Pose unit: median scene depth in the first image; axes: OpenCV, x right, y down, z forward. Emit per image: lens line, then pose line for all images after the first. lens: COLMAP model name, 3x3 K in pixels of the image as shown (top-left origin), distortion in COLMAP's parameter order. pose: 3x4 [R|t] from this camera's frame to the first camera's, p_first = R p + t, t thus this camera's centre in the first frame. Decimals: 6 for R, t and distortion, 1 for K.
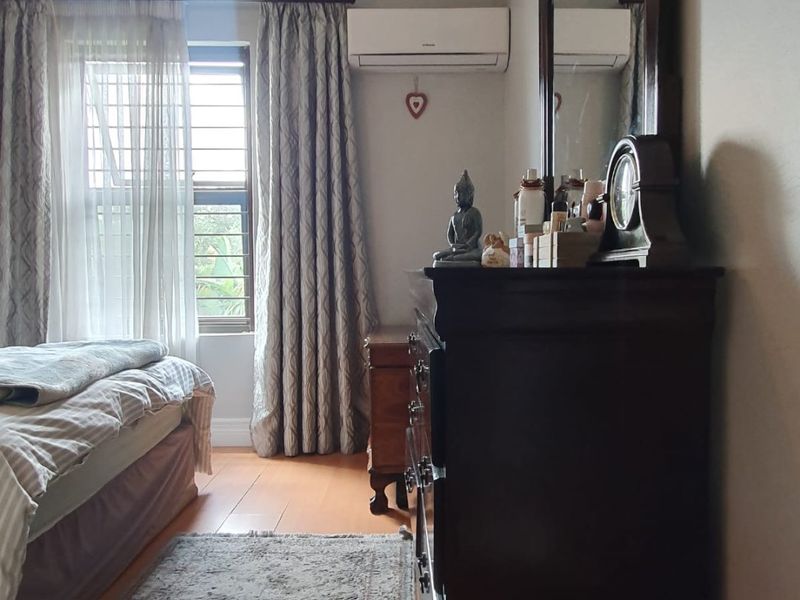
lens RADIAL K [[736.4, 0, 400.0], [0, 736.4, 300.0], [0, 0, 1]] dist [-0.003298, 0.057867]
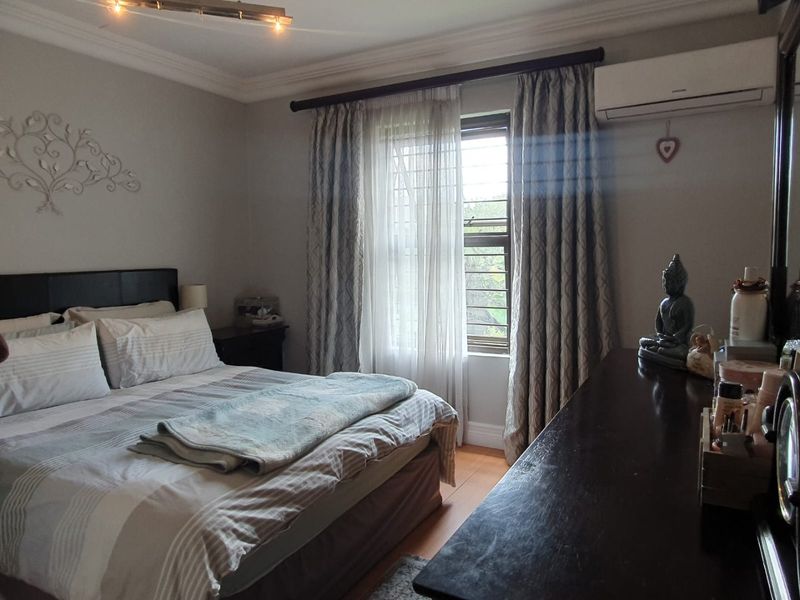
lens RADIAL K [[552.4, 0, 400.0], [0, 552.4, 300.0], [0, 0, 1]] dist [0.005718, 0.001297]
pose [[0.874539, 0.033502, -0.483797, 0.080550], [-0.007046, 0.998383, 0.056399, -0.102824], [0.484905, -0.045914, 0.873361, 0.148618]]
